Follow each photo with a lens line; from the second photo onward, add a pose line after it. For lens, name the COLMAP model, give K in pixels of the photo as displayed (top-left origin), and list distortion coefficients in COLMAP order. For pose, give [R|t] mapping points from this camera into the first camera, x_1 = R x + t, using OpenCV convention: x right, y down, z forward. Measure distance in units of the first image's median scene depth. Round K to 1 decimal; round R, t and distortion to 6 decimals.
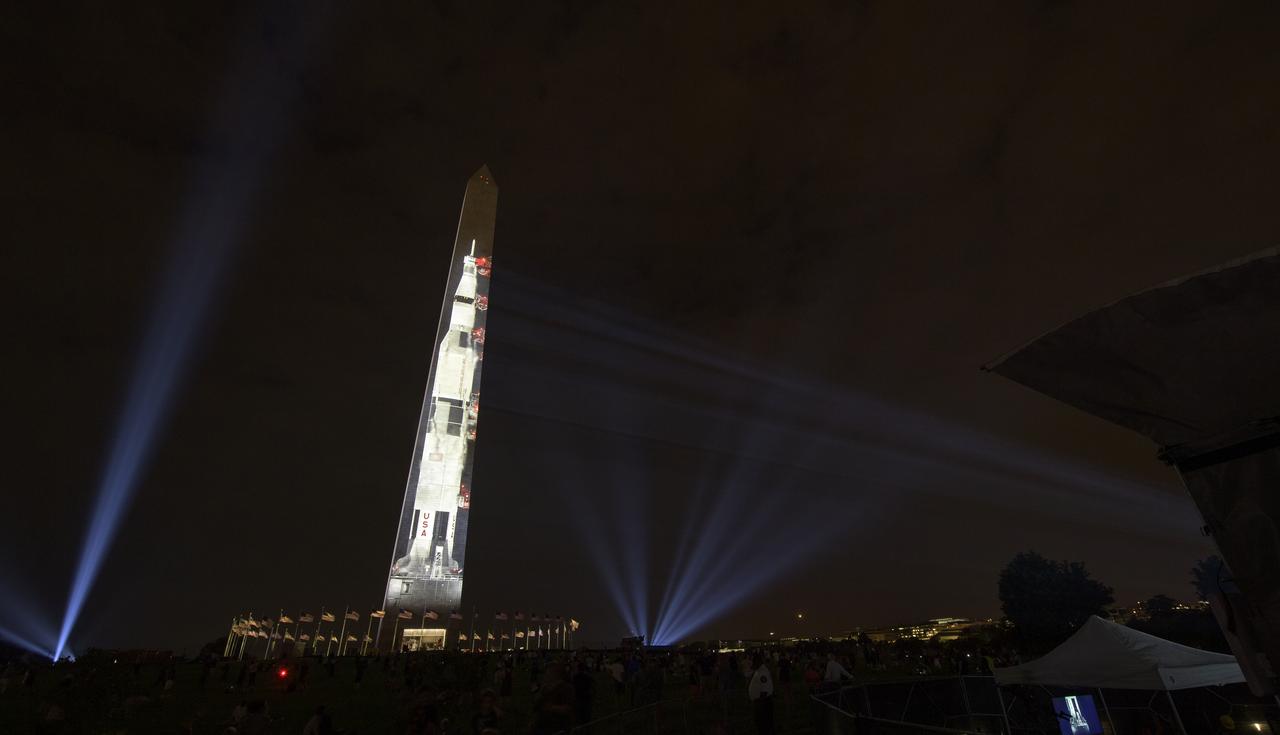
lens RADIAL K [[542.2, 0, 638.6], [0, 542.2, 372.0], [0, 0, 1]] dist [-0.010087, -0.000040]
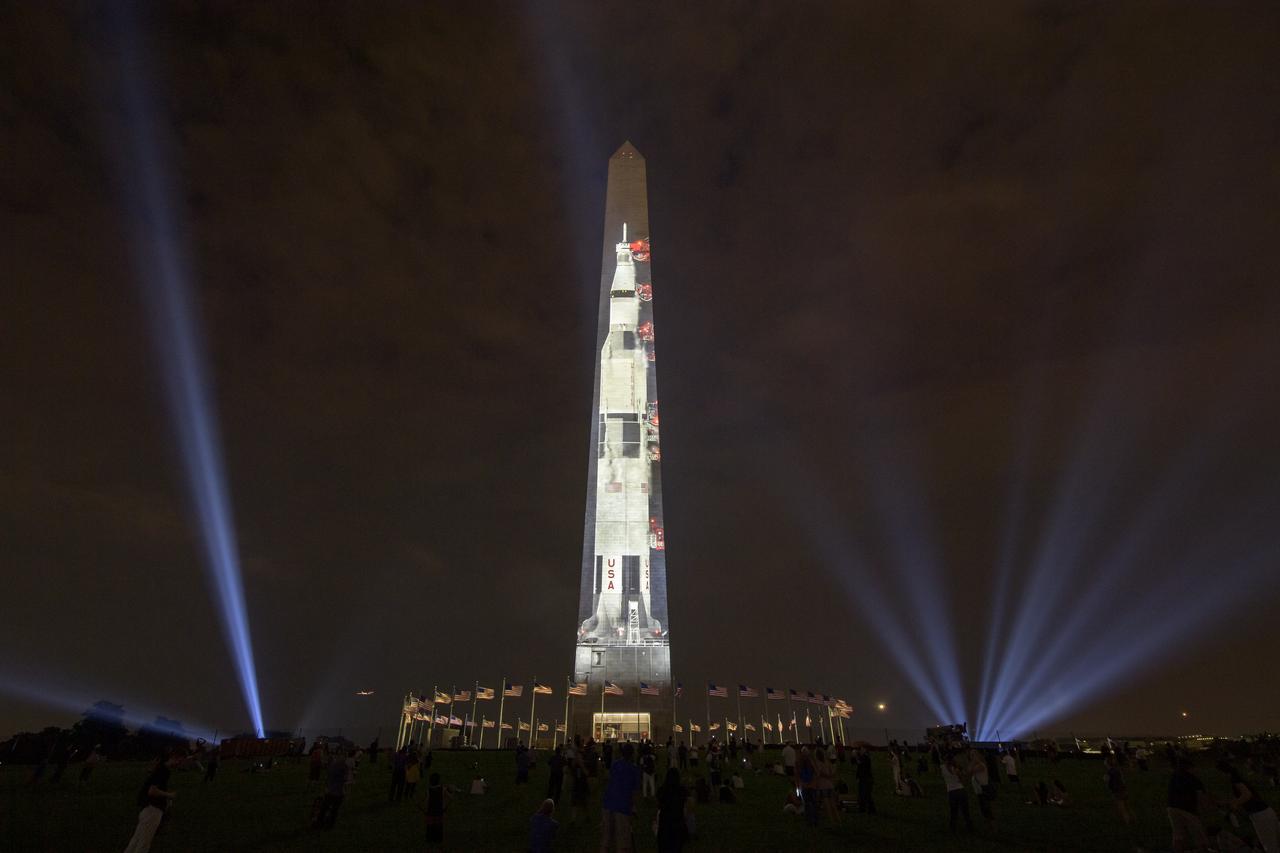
lens RADIAL K [[608.6, 0, 640.5], [0, 608.6, 416.0], [0, 0, 1]] dist [-0.009176, 0.000214]
pose [[0.907449, -0.186734, -0.376387, 0.002354], [0.177098, 0.982339, -0.060386, 0.133311], [0.381016, -0.011860, 0.924493, 0.253232]]
